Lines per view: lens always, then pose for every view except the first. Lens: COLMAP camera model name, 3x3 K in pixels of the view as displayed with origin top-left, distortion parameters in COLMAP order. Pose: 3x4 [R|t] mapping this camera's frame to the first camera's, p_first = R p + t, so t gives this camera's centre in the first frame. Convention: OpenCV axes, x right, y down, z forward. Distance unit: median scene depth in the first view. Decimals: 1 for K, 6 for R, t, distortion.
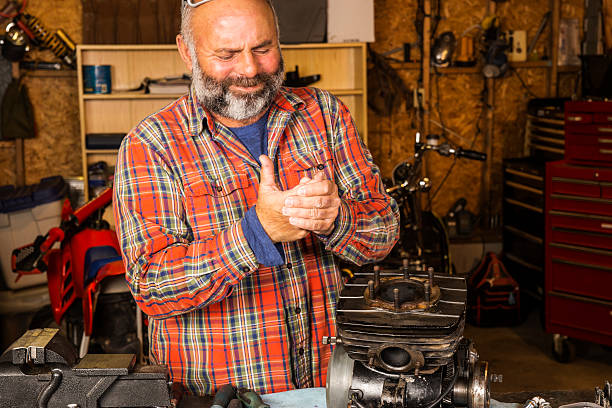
lens RADIAL K [[936.8, 0, 307.3], [0, 936.8, 202.3], [0, 0, 1]] dist [0.141339, 0.000000]
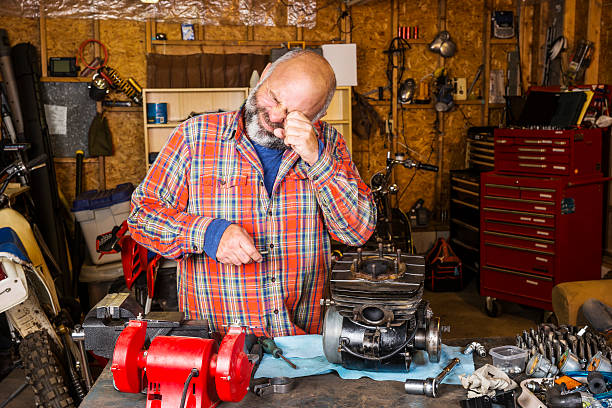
lens RADIAL K [[936.8, 0, 305.0], [0, 936.8, 204.7], [0, 0, 1]] dist [0.141339, 0.000000]
pose [[0.999909, -0.000892, -0.013487, 0.013078], [0.001014, 0.999959, 0.009050, -0.008284], [0.013478, -0.009063, 0.999868, -0.379643]]
